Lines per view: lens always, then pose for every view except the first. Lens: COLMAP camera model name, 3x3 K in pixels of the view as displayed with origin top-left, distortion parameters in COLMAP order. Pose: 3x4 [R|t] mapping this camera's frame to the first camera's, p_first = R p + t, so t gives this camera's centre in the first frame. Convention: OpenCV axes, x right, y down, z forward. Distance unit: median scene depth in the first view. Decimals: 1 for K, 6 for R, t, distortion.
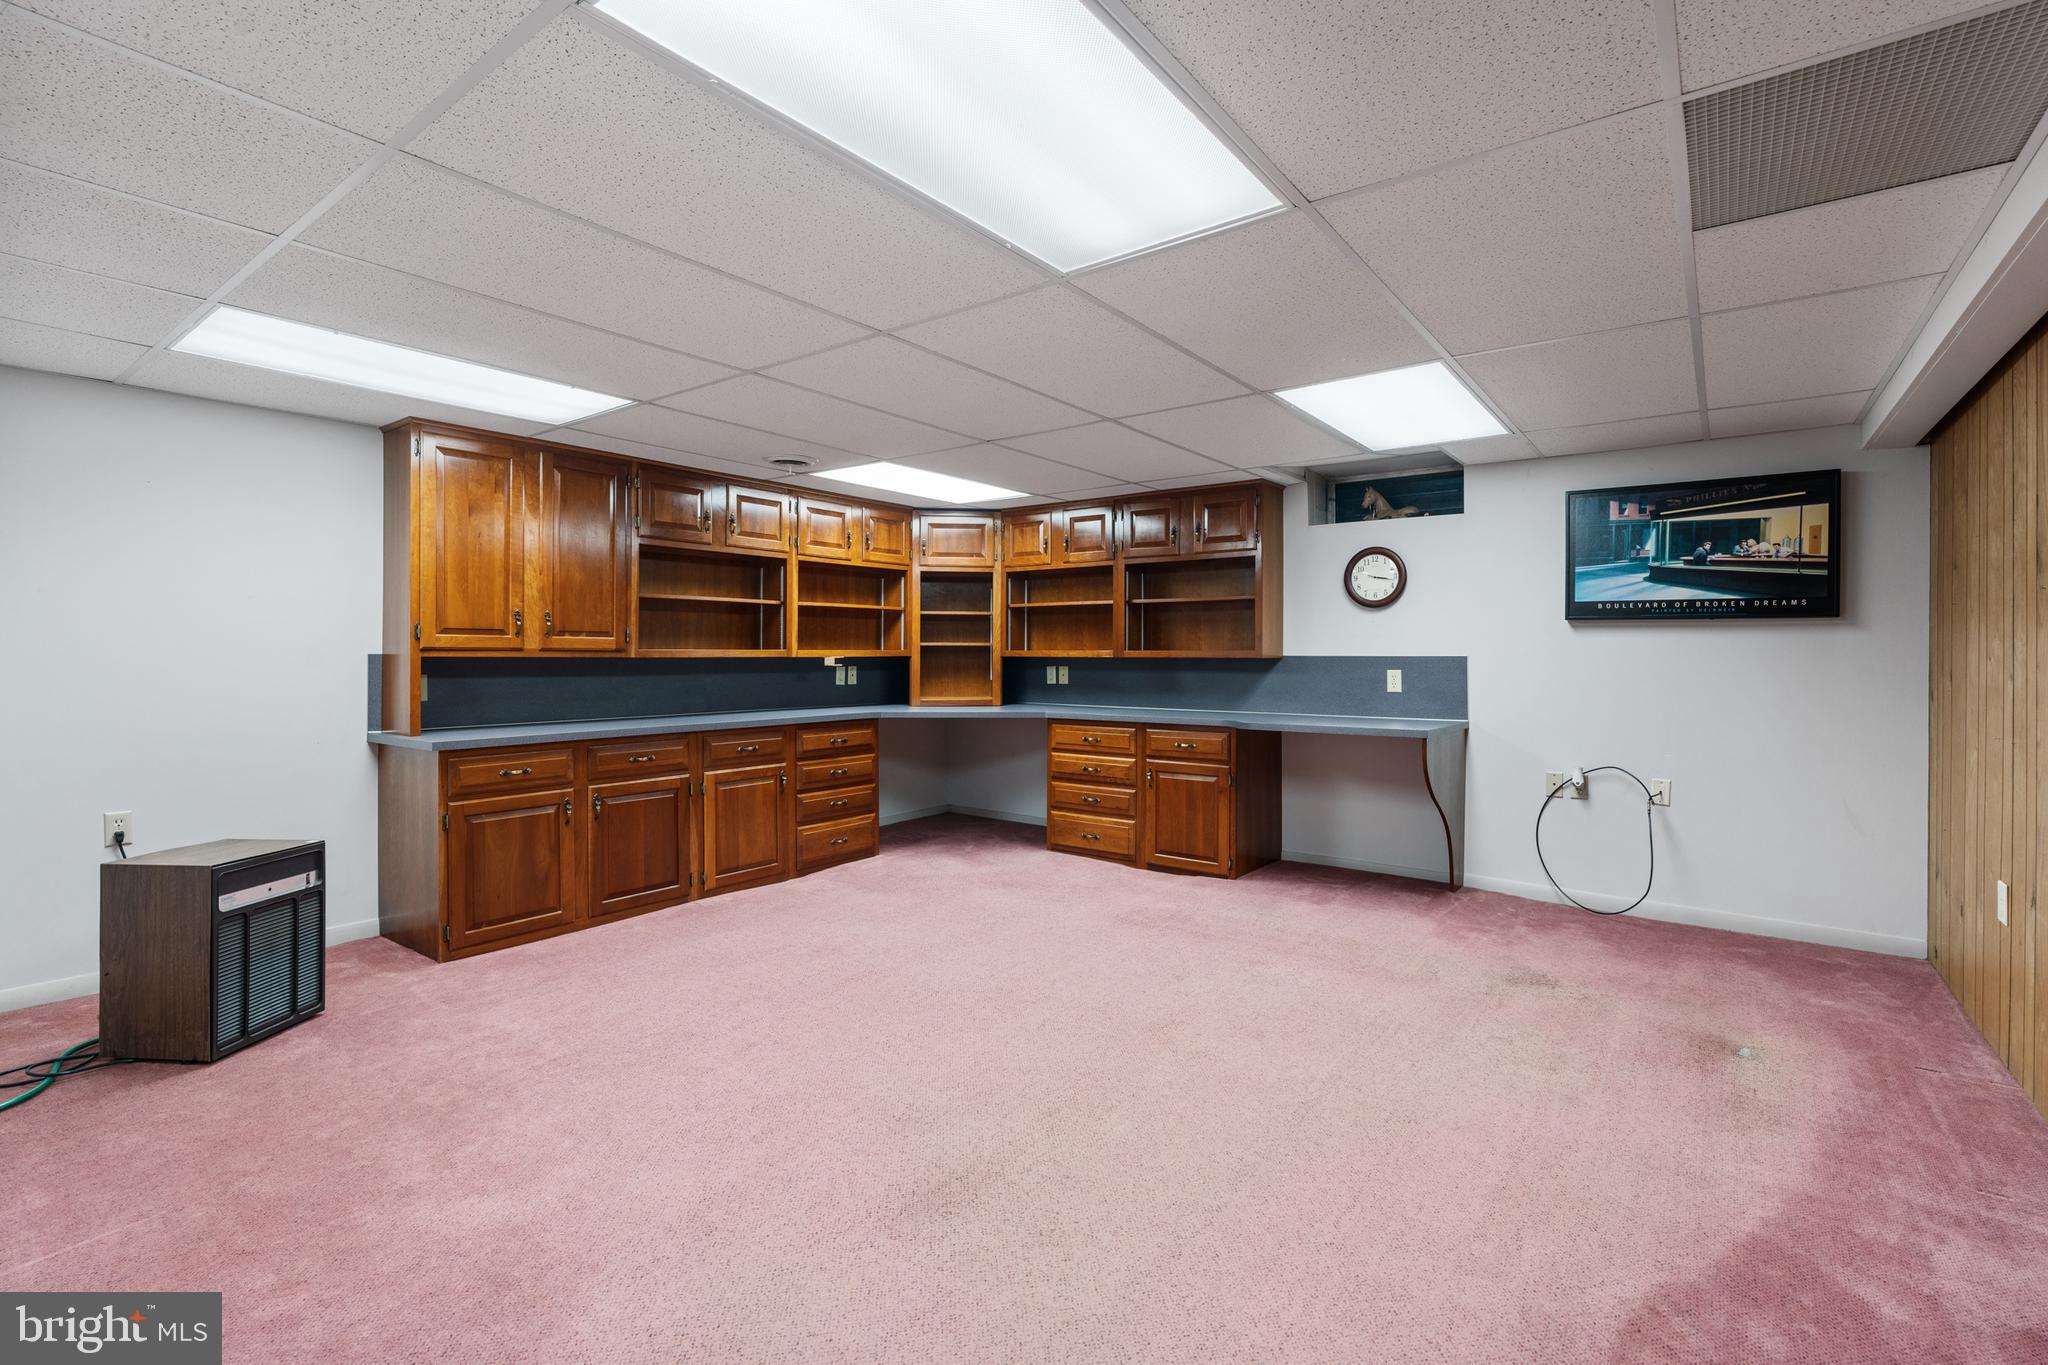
lens RADIAL K [[934.4, 0, 1012.6], [0, 934.4, 678.6], [0, 0, 1]] dist [-0.003020, 0.000397]
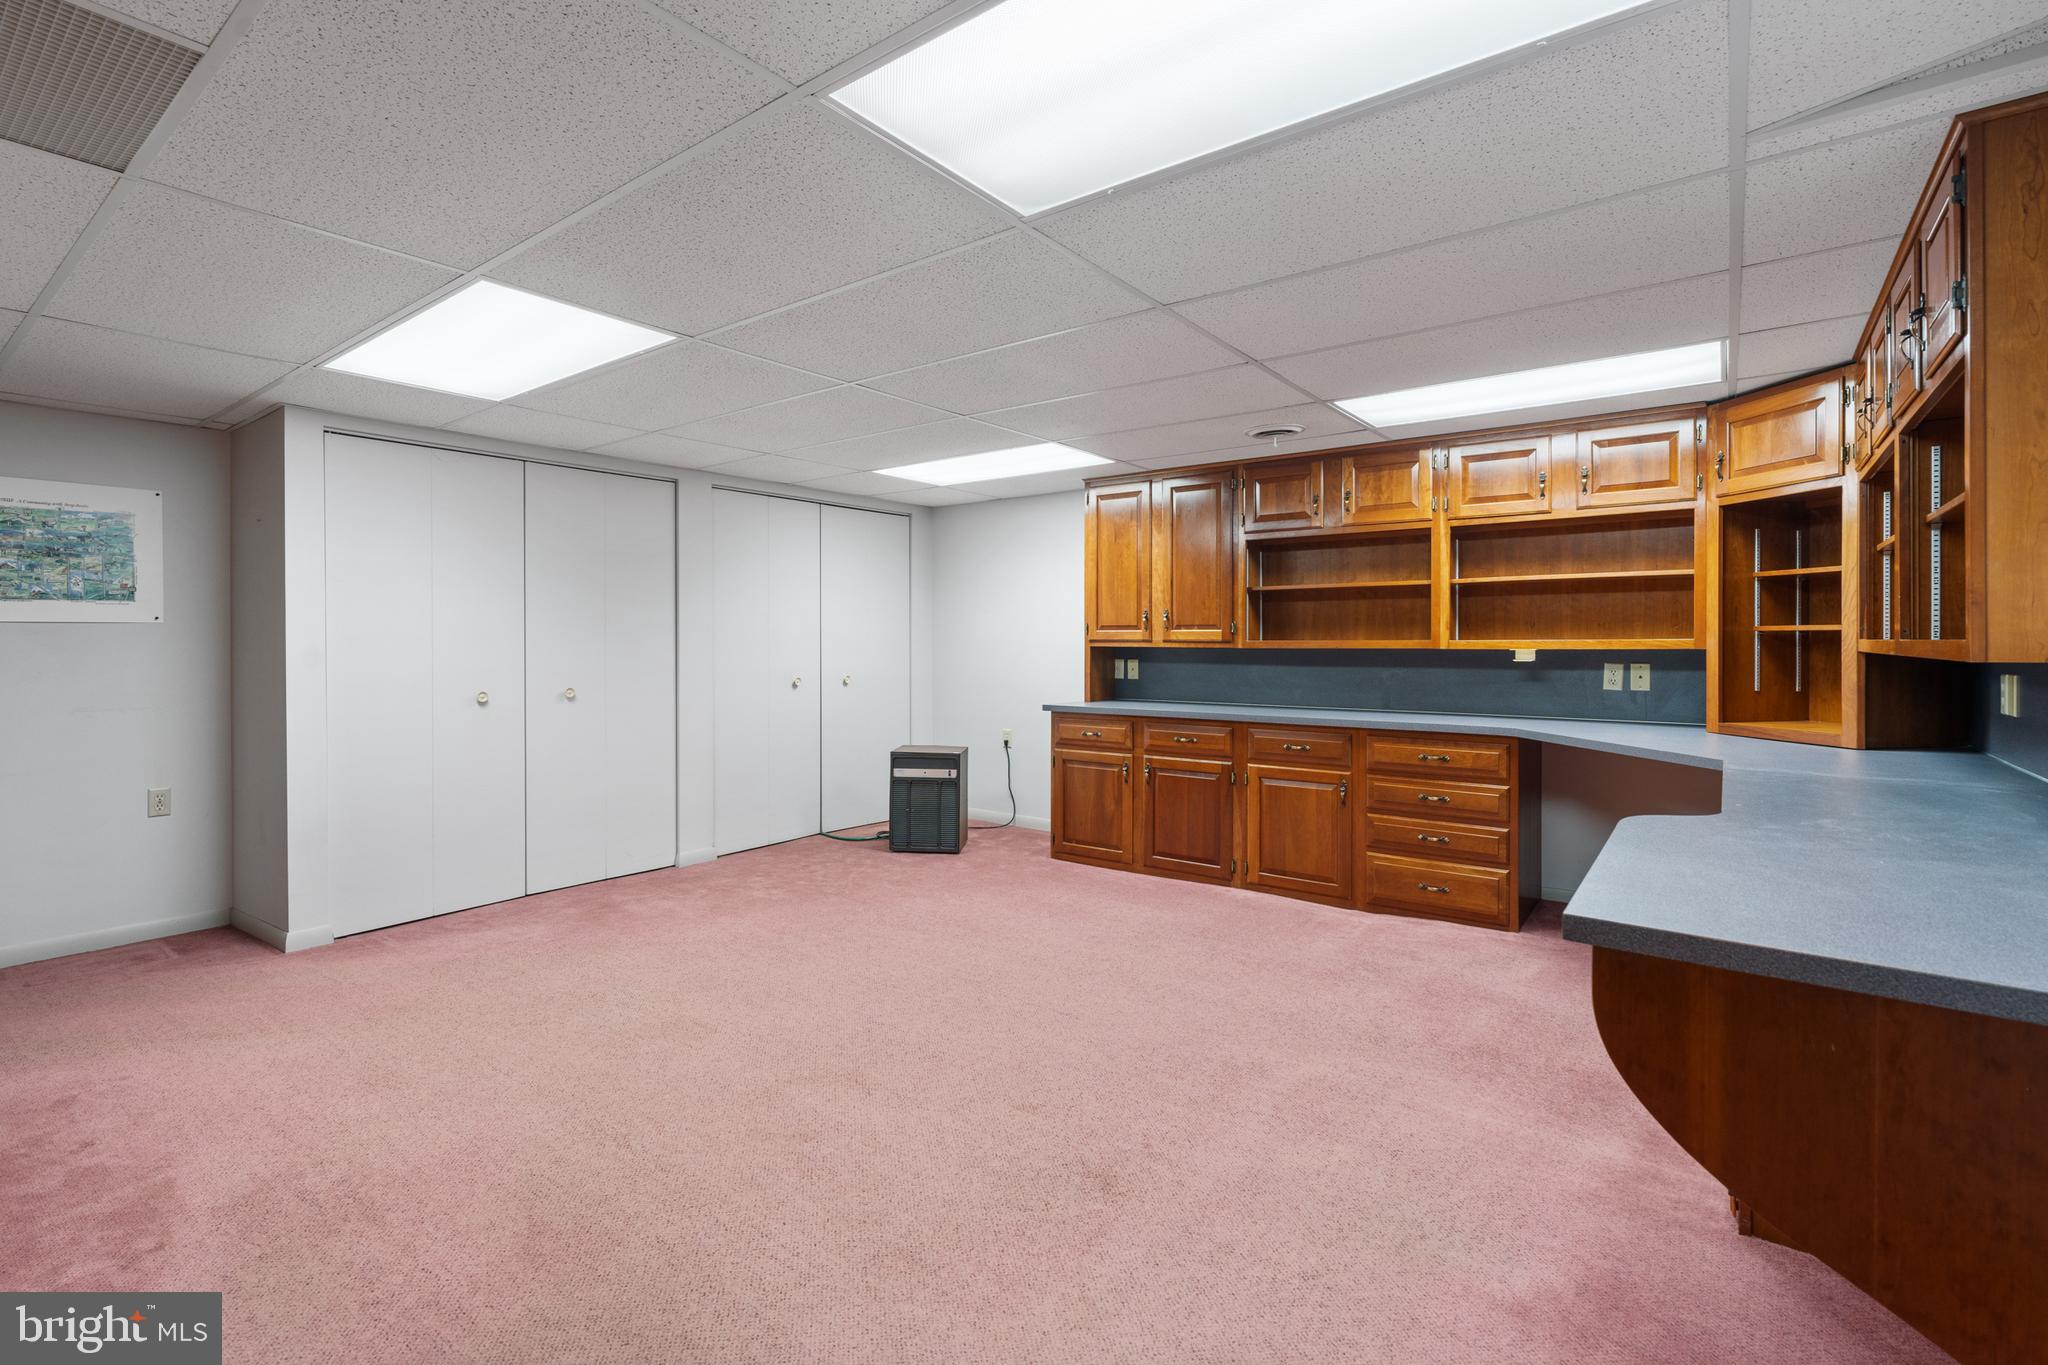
lens RADIAL K [[934.4, 0, 1012.6], [0, 934.4, 678.6], [0, 0, 1]] dist [-0.003020, 0.000397]
pose [[0.008623, 0.031494, -0.999467, 0.660493], [-0.031765, 0.999008, 0.031205, -0.013009], [0.999458, 0.031479, 0.009615, 0.737709]]
